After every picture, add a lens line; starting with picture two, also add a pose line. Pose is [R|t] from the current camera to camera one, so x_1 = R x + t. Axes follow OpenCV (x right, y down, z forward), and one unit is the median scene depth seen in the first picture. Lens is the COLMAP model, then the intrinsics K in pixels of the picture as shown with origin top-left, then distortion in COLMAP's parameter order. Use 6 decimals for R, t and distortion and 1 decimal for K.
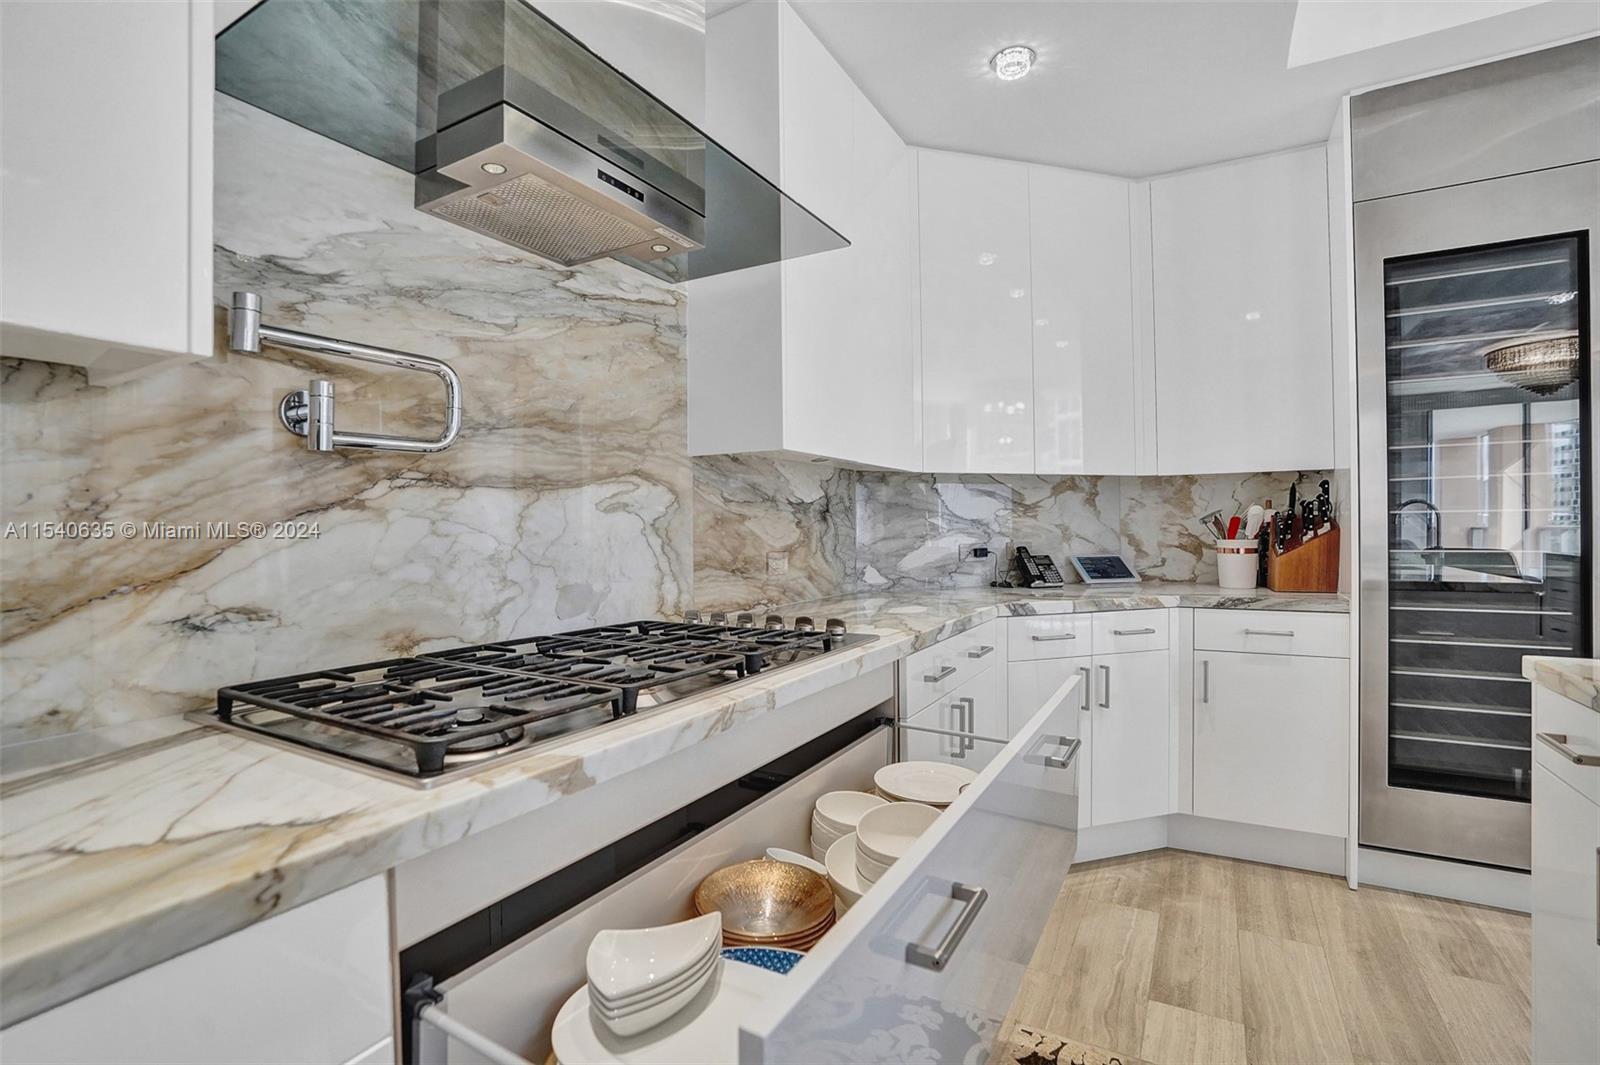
lens RADIAL K [[741.0, 0, 795.8], [0, 741.0, 526.5], [0, 0, 1]] dist [0.002004, 0.001568]
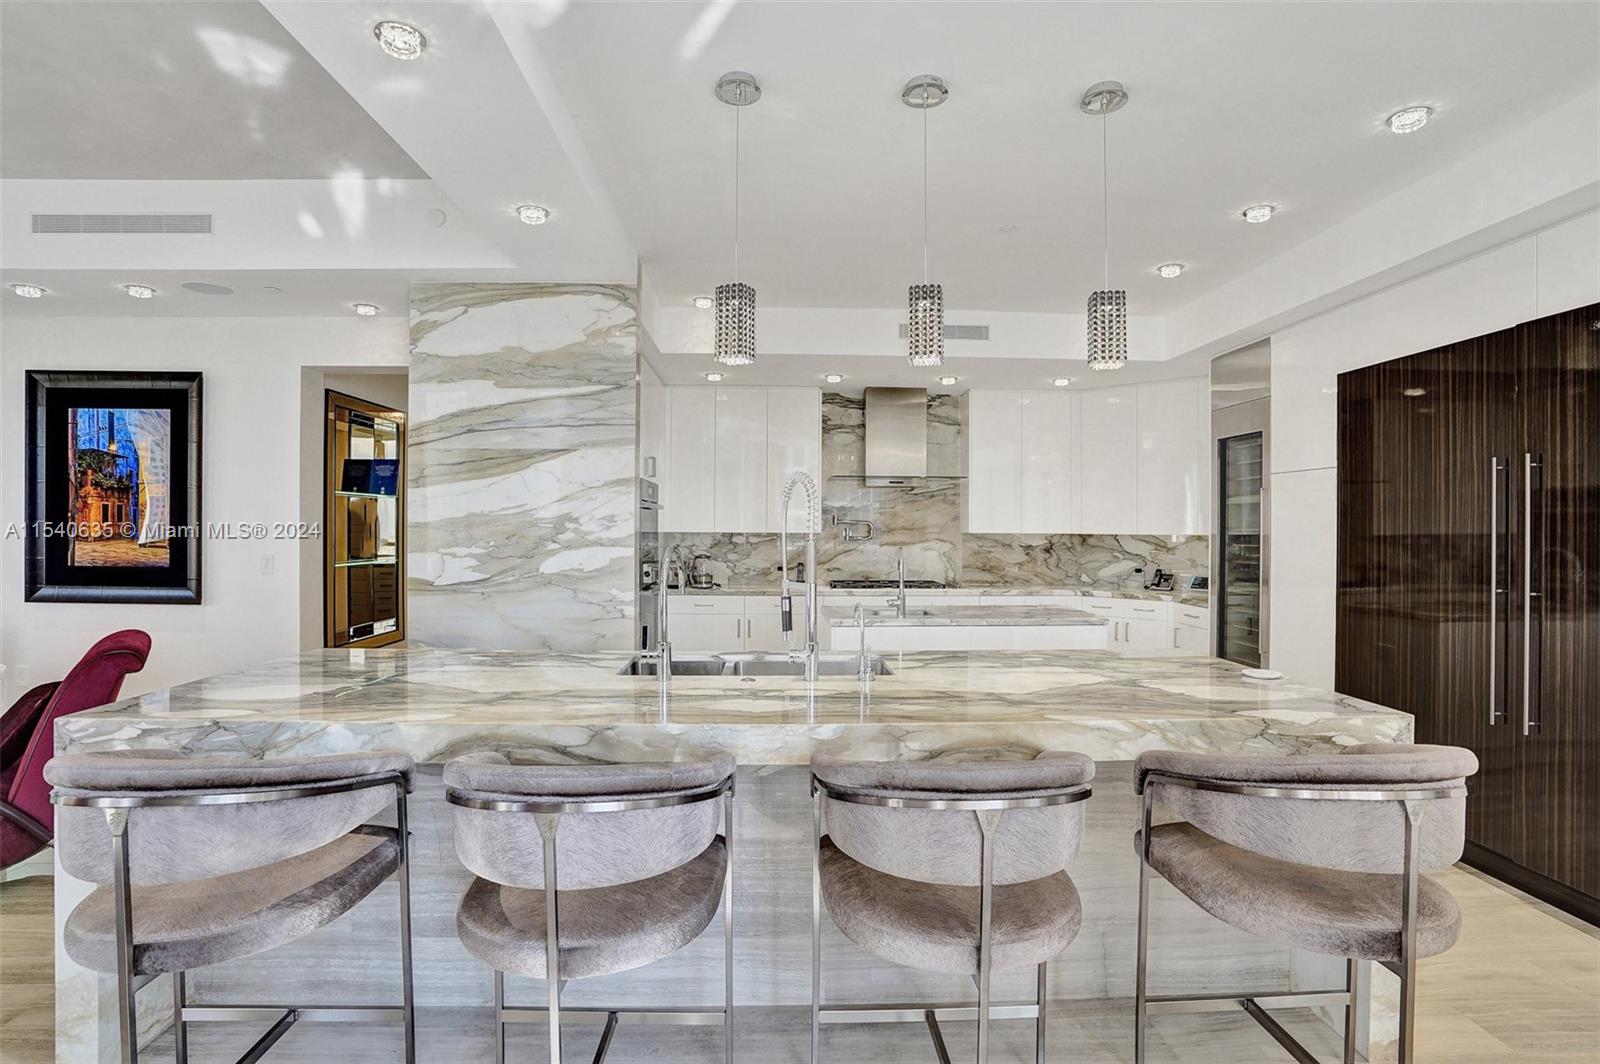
lens RADIAL K [[741.0, 0, 797.0], [0, 741.0, 525.5], [0, 0, 1]] dist [0.002004, 0.001568]
pose [[0.525377, 0.010491, -0.850805, 1.831423], [-0.005610, 0.999945, 0.008866, -0.125021], [0.850851, 0.000115, 0.525407, -1.064488]]
